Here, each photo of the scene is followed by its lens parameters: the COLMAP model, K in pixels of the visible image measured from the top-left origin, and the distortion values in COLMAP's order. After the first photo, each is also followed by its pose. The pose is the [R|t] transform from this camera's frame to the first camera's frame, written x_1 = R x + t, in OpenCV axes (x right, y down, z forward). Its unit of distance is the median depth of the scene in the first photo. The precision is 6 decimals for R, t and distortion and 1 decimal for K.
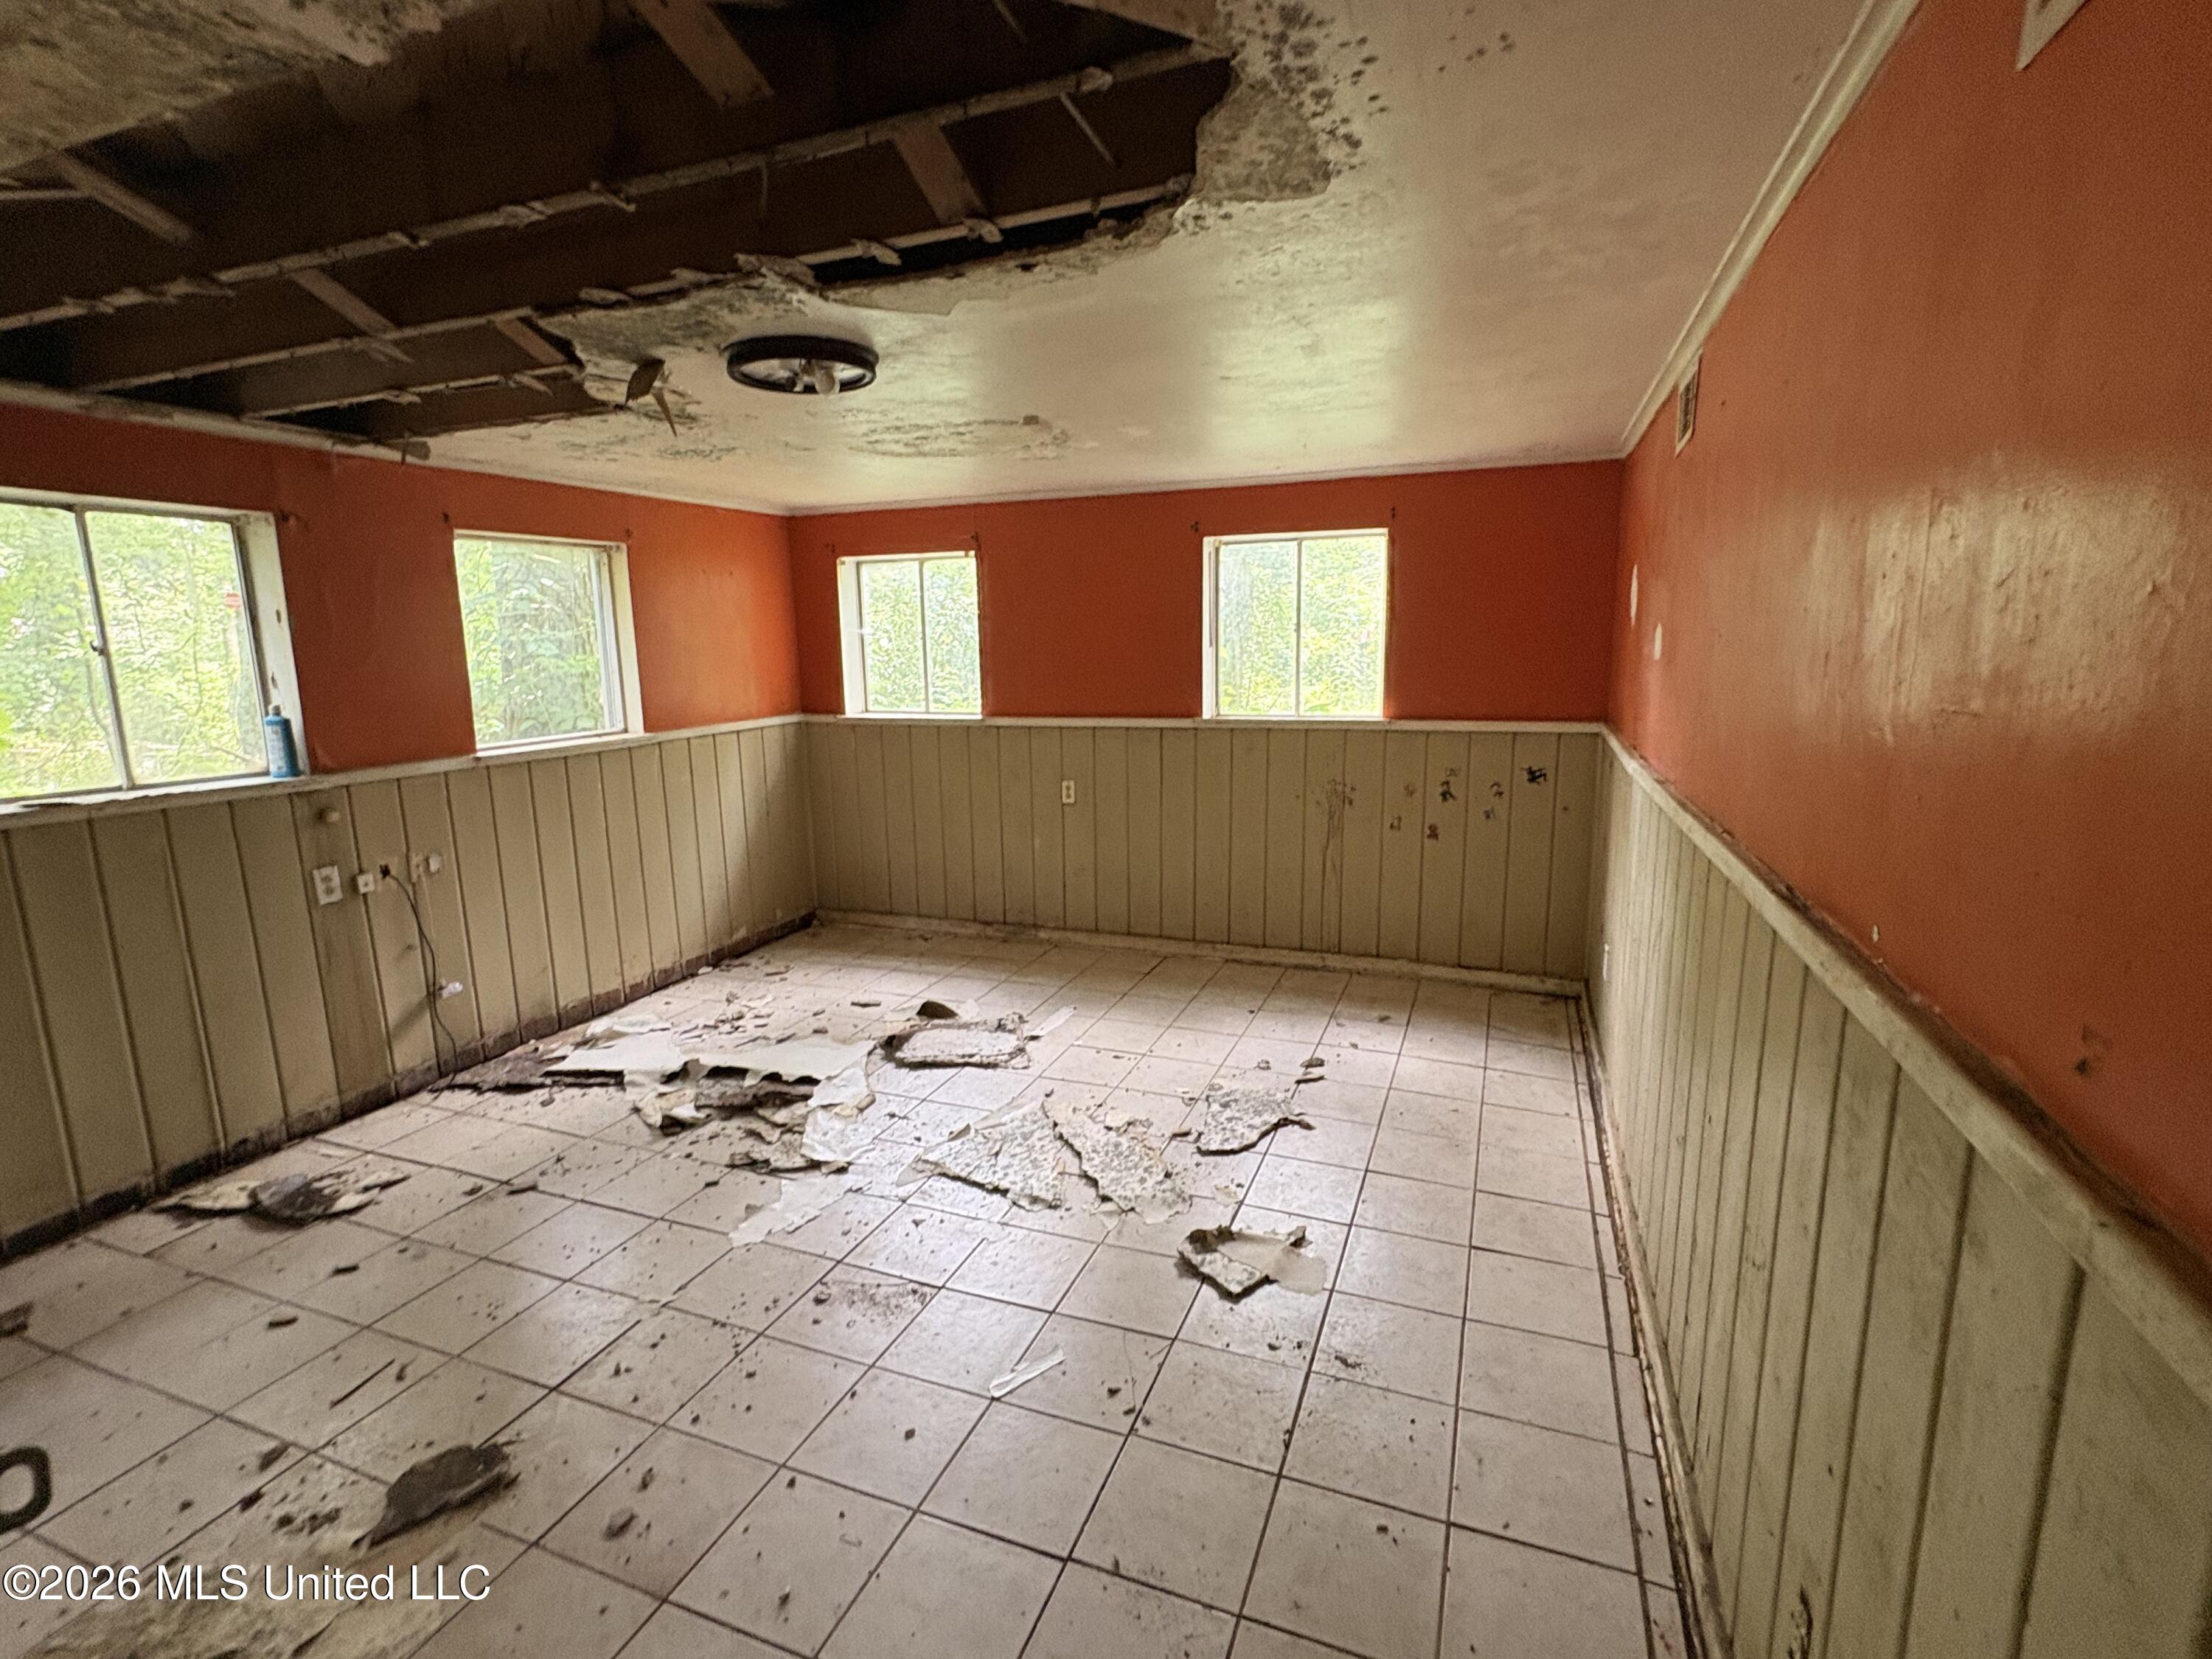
lens RADIAL K [[1038.4, 0, 1106.0], [0, 1038.4, 829.5], [0, 0, 1]] dist [-0.003445, -0.001120]
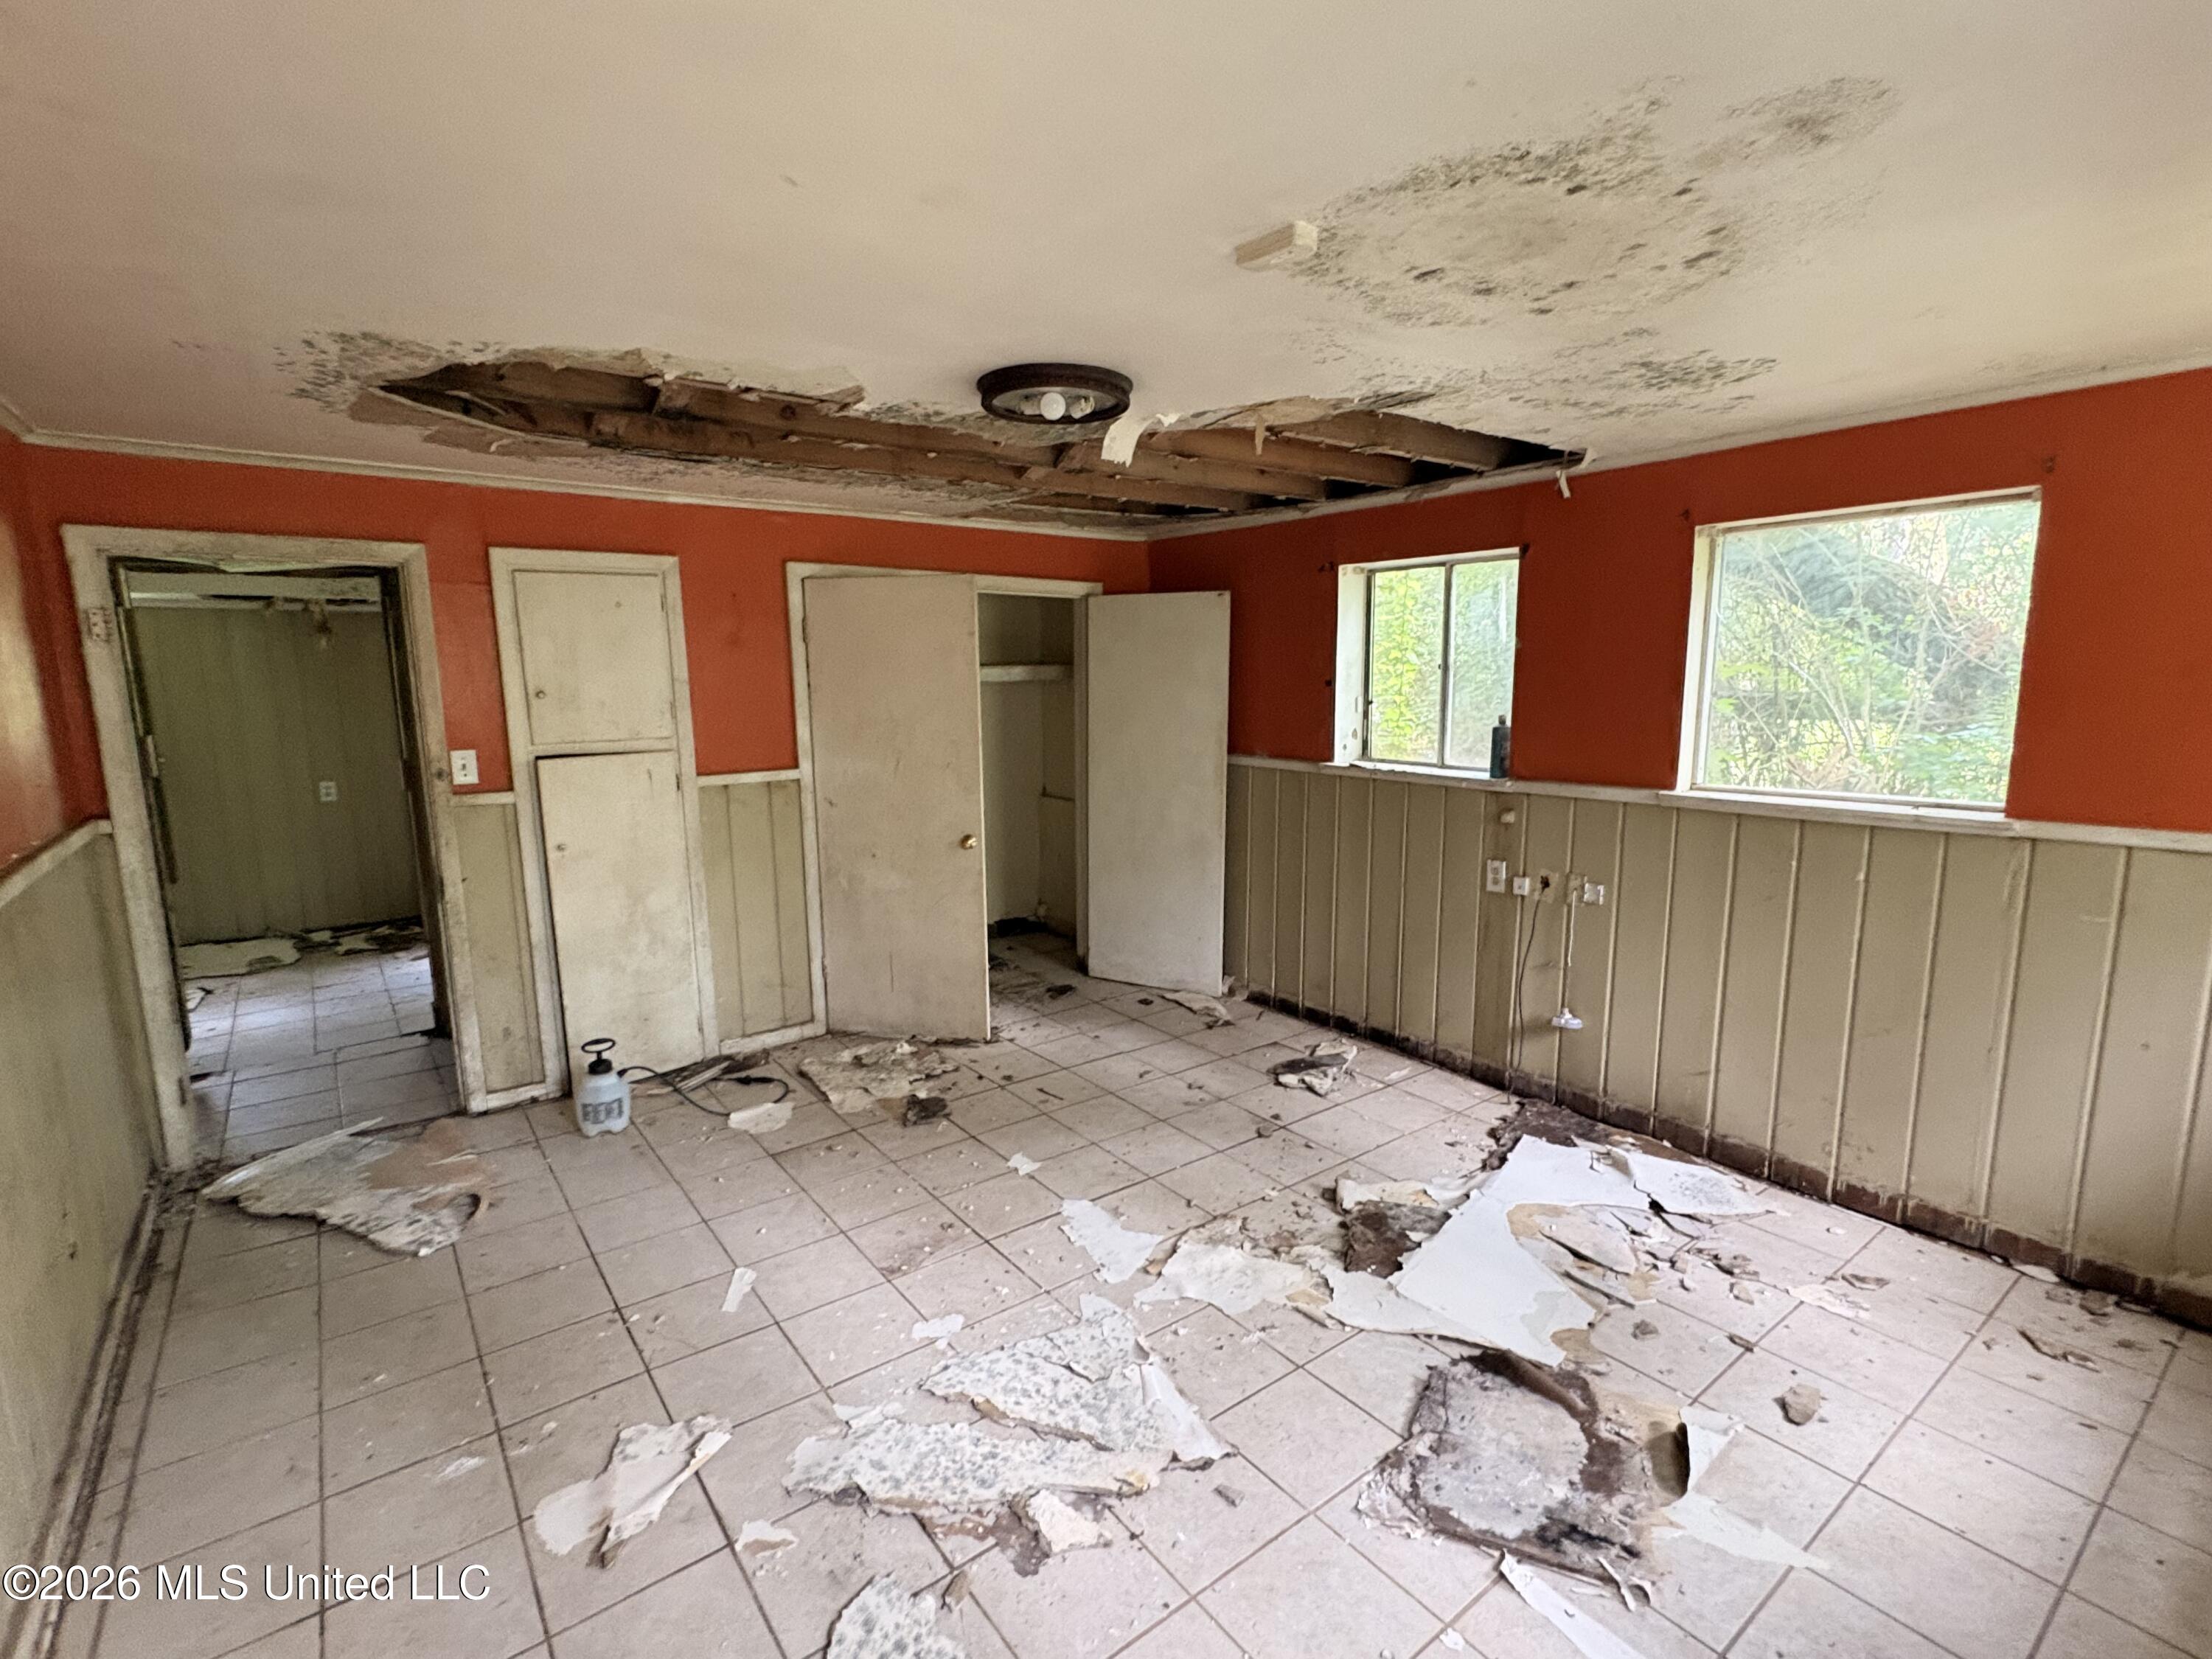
lens RADIAL K [[1038.4, 0, 1106.0], [0, 1038.4, 829.5], [0, 0, 1]] dist [-0.003445, -0.001120]
pose [[-0.525859, 0.154582, -0.836407, 0.386348], [-0.132226, 0.956536, 0.259916, -0.220756], [0.840232, 0.247273, -0.482563, 1.122158]]
